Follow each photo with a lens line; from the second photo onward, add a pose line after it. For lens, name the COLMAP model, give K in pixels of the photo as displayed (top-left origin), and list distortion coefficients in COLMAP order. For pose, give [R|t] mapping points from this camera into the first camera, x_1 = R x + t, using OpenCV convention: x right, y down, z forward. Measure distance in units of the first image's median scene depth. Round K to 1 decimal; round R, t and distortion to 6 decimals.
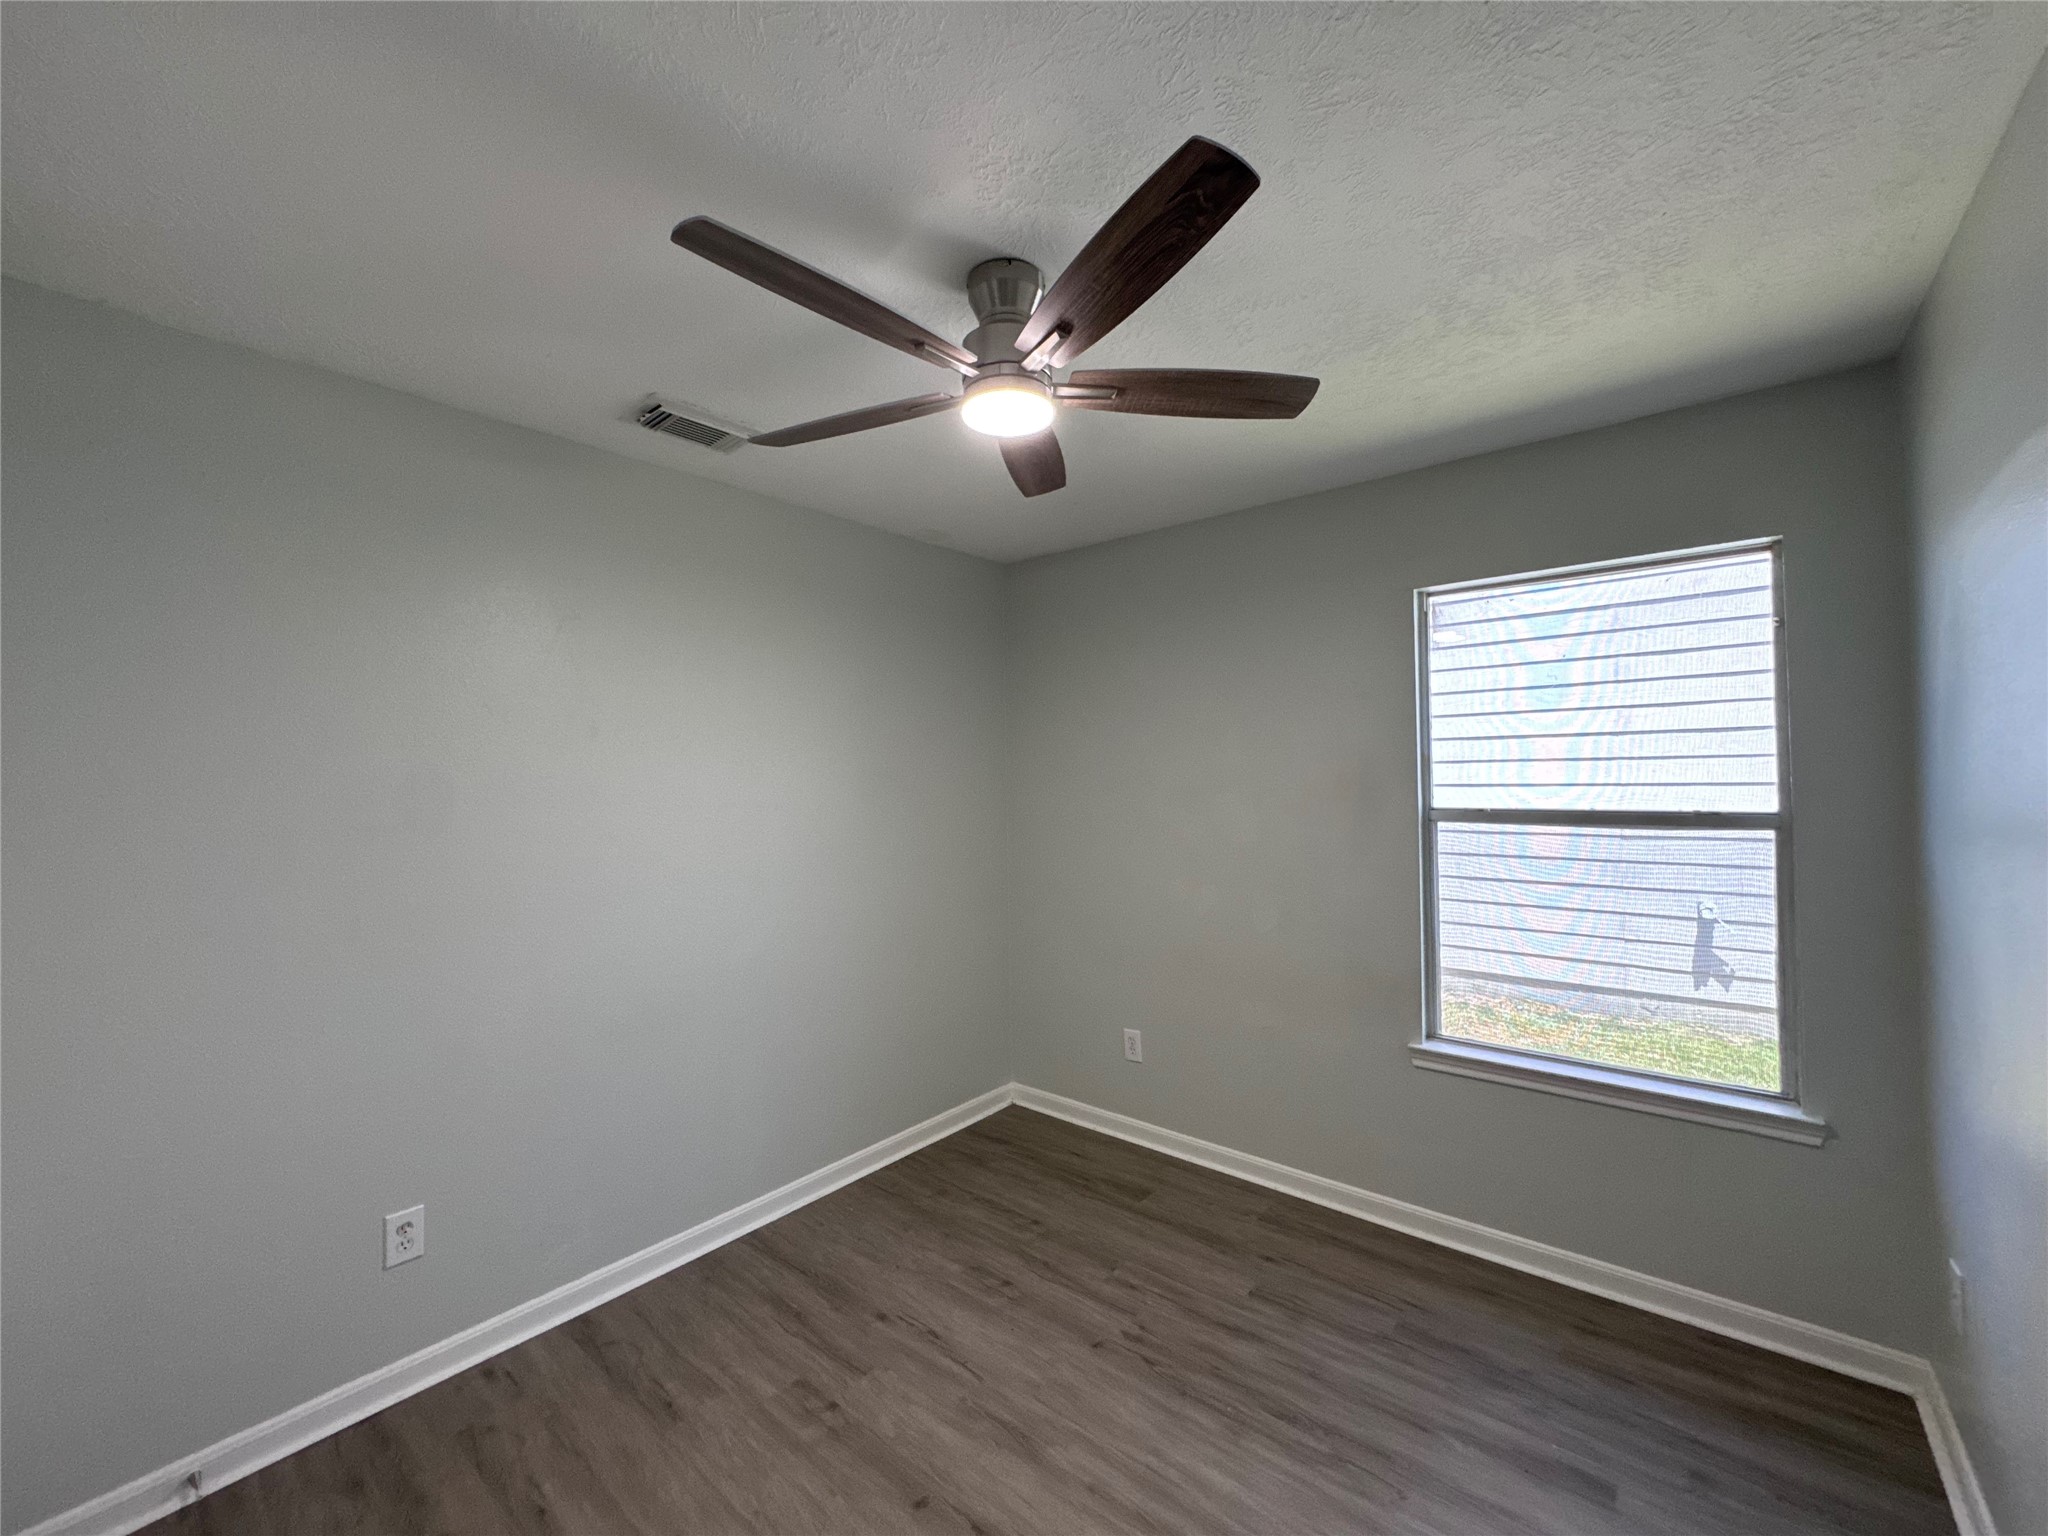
lens RADIAL K [[813.6, 0, 1027.6], [0, 813.6, 755.8], [0, 0, 1]] dist [-0.006426, 0.000211]
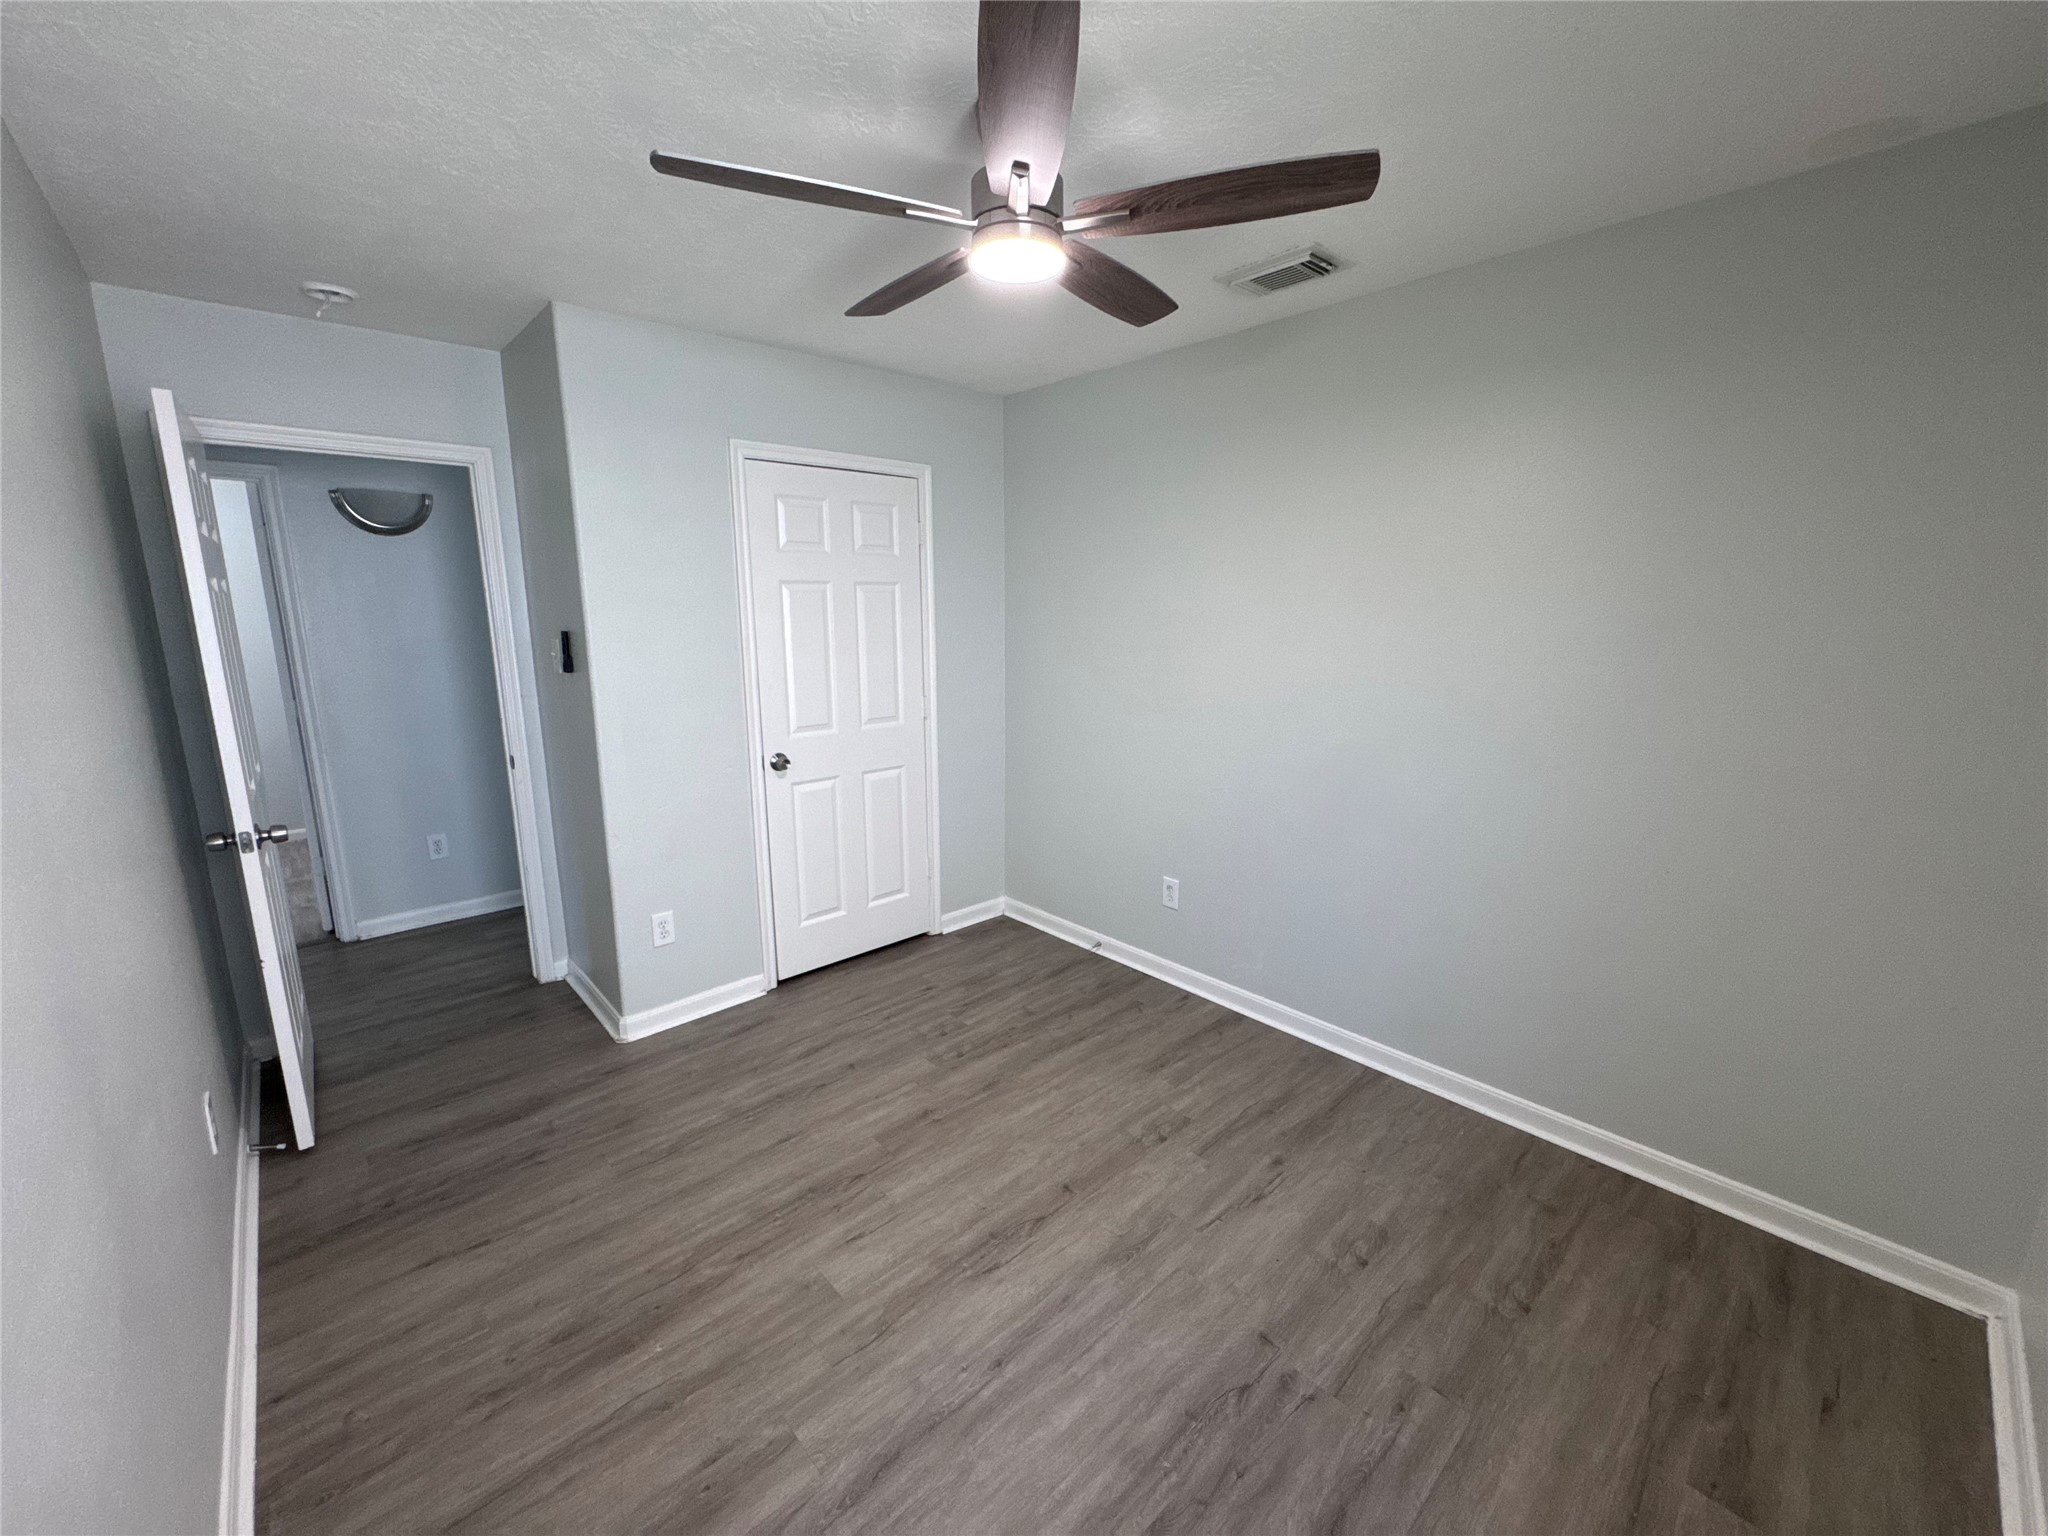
lens RADIAL K [[813.6, 0, 1010.6], [0, 813.6, 767.0], [0, 0, 1]] dist [-0.006426, 0.000211]
pose [[-0.149339, 0.209505, -0.966336, 0.832438], [0.032675, 0.977807, 0.206942, -0.022719], [0.988246, -0.000671, -0.152871, 0.902471]]
